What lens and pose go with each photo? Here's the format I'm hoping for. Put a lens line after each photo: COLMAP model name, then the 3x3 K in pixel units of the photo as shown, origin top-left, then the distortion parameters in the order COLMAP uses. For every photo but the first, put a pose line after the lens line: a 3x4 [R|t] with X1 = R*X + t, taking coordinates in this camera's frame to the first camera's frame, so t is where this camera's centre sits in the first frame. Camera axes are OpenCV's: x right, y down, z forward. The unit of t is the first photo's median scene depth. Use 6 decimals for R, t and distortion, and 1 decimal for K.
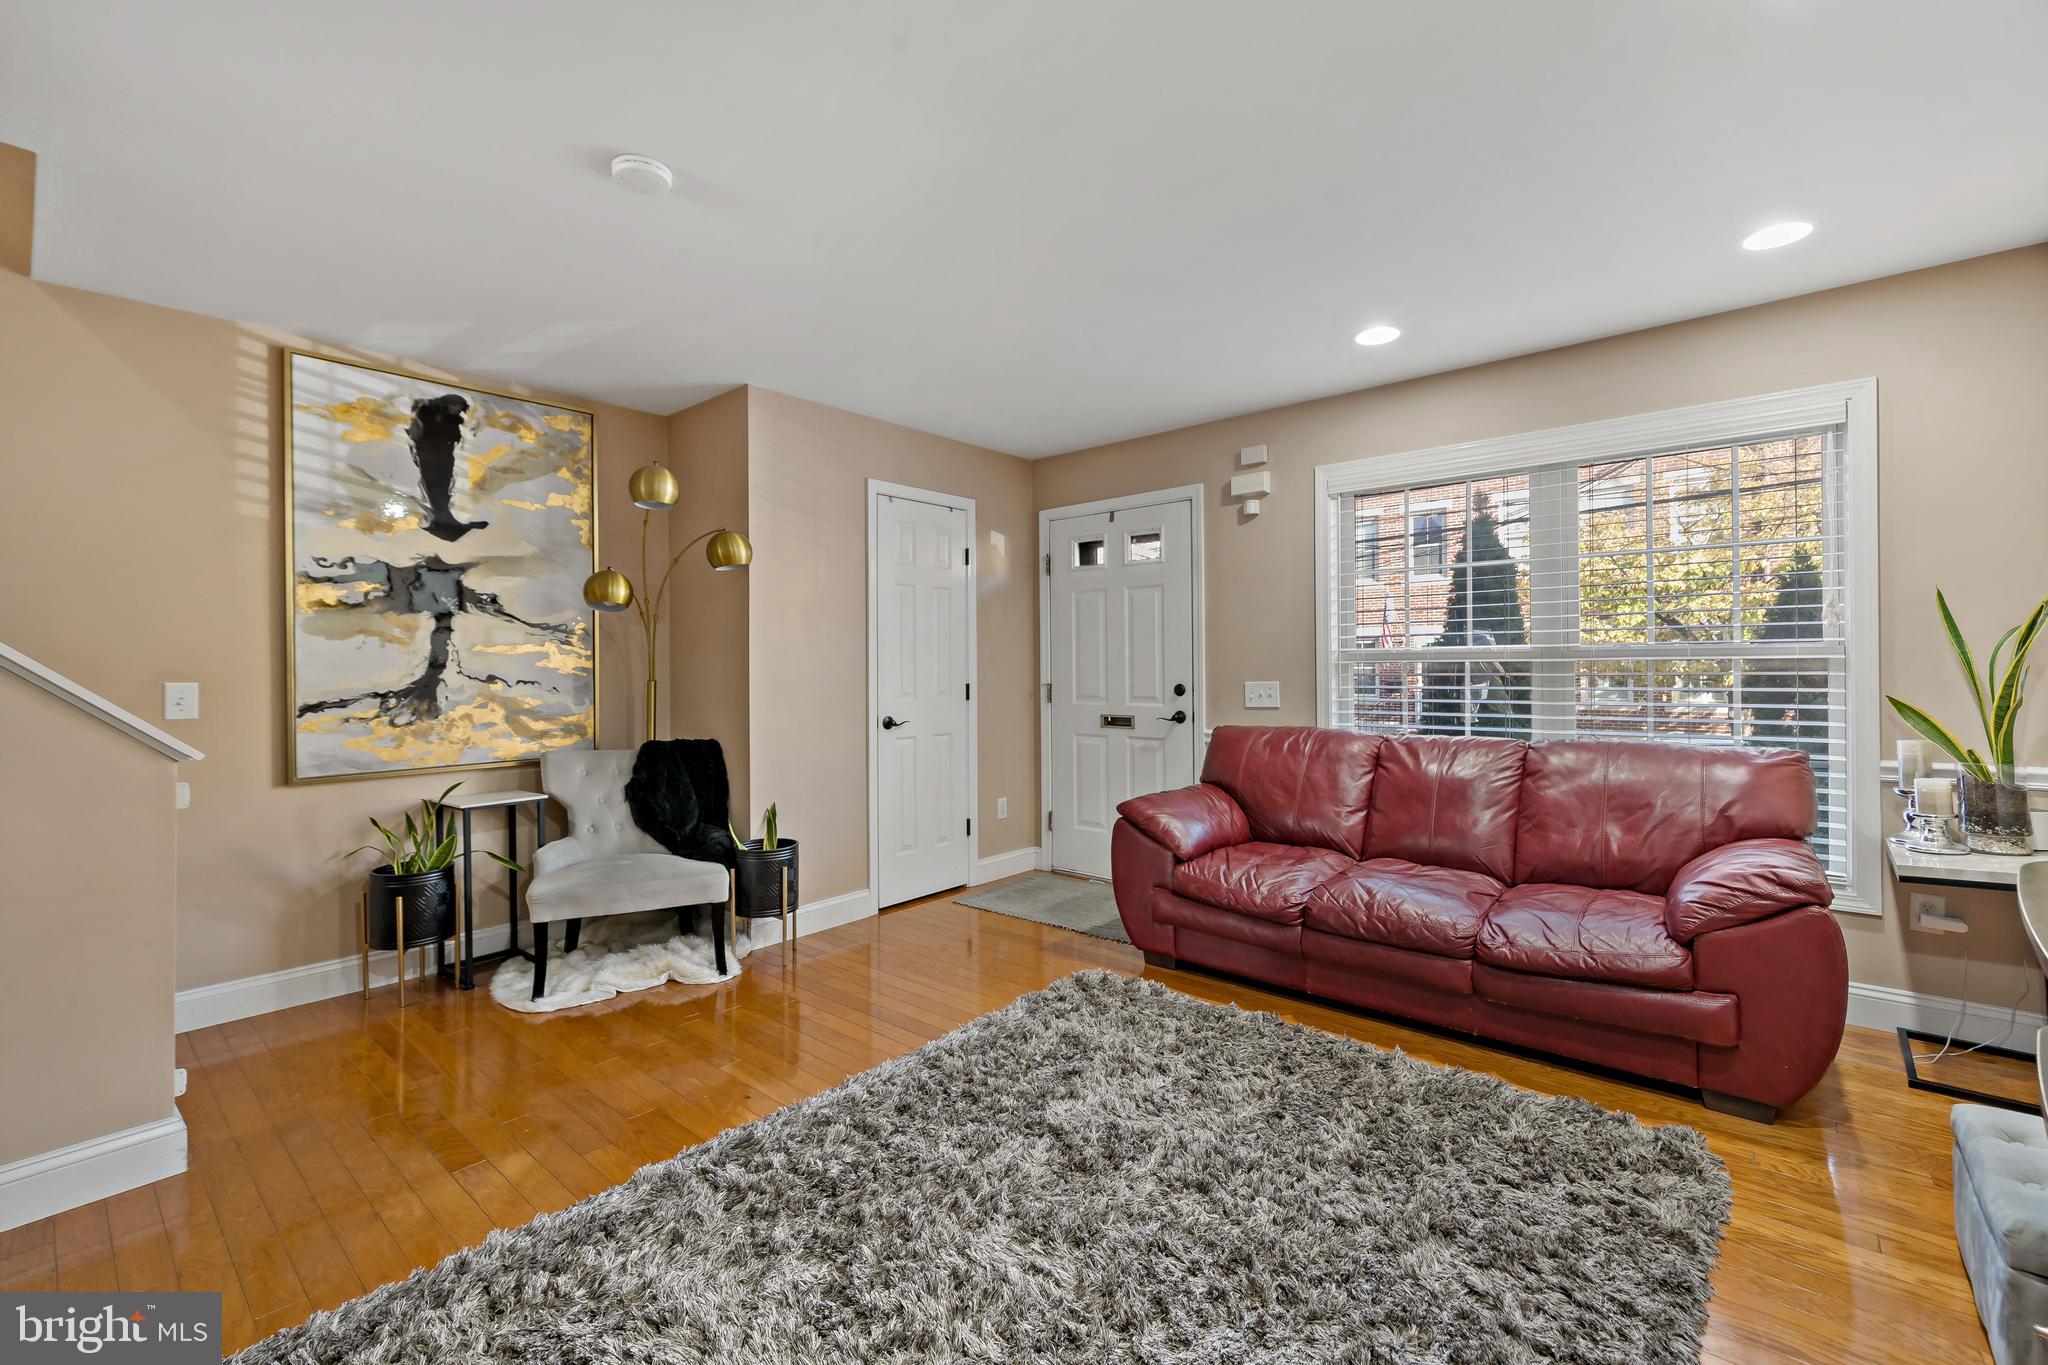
lens RADIAL K [[864.2, 0, 1020.5], [0, 864.2, 672.6], [0, 0, 1]] dist [-0.001076, -0.000068]
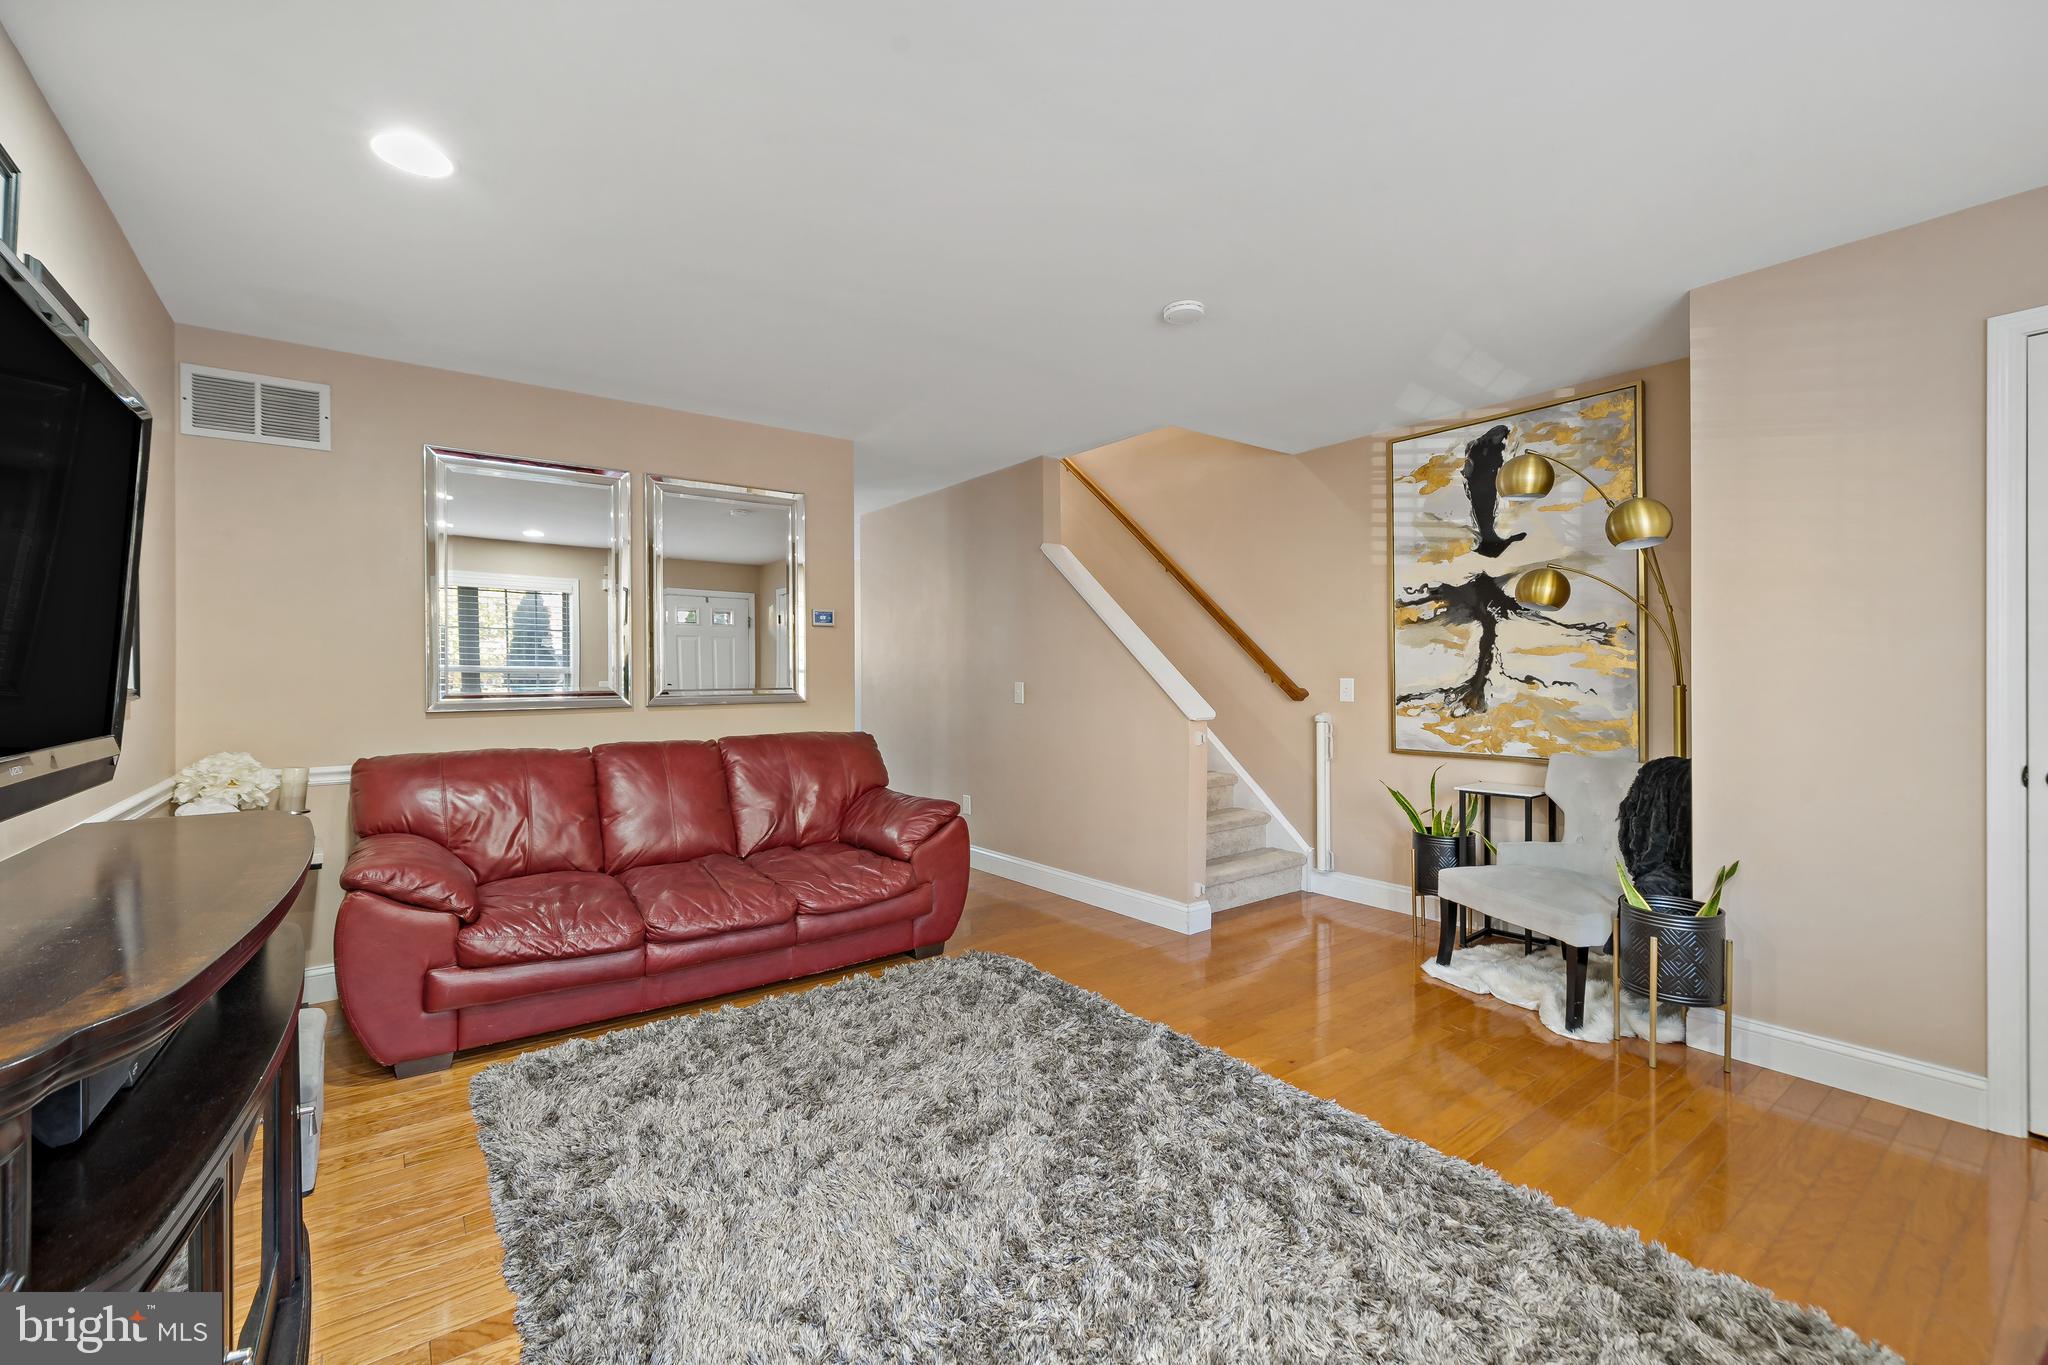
lens RADIAL K [[864.2, 0, 1020.1], [0, 864.2, 677.1], [0, 0, 1]] dist [-0.001076, -0.000068]
pose [[-0.215432, 0.009894, -0.976469, 0.587150], [-0.006212, 0.999915, 0.011502, -0.004236], [0.976499, 0.008544, -0.215353, 0.646614]]
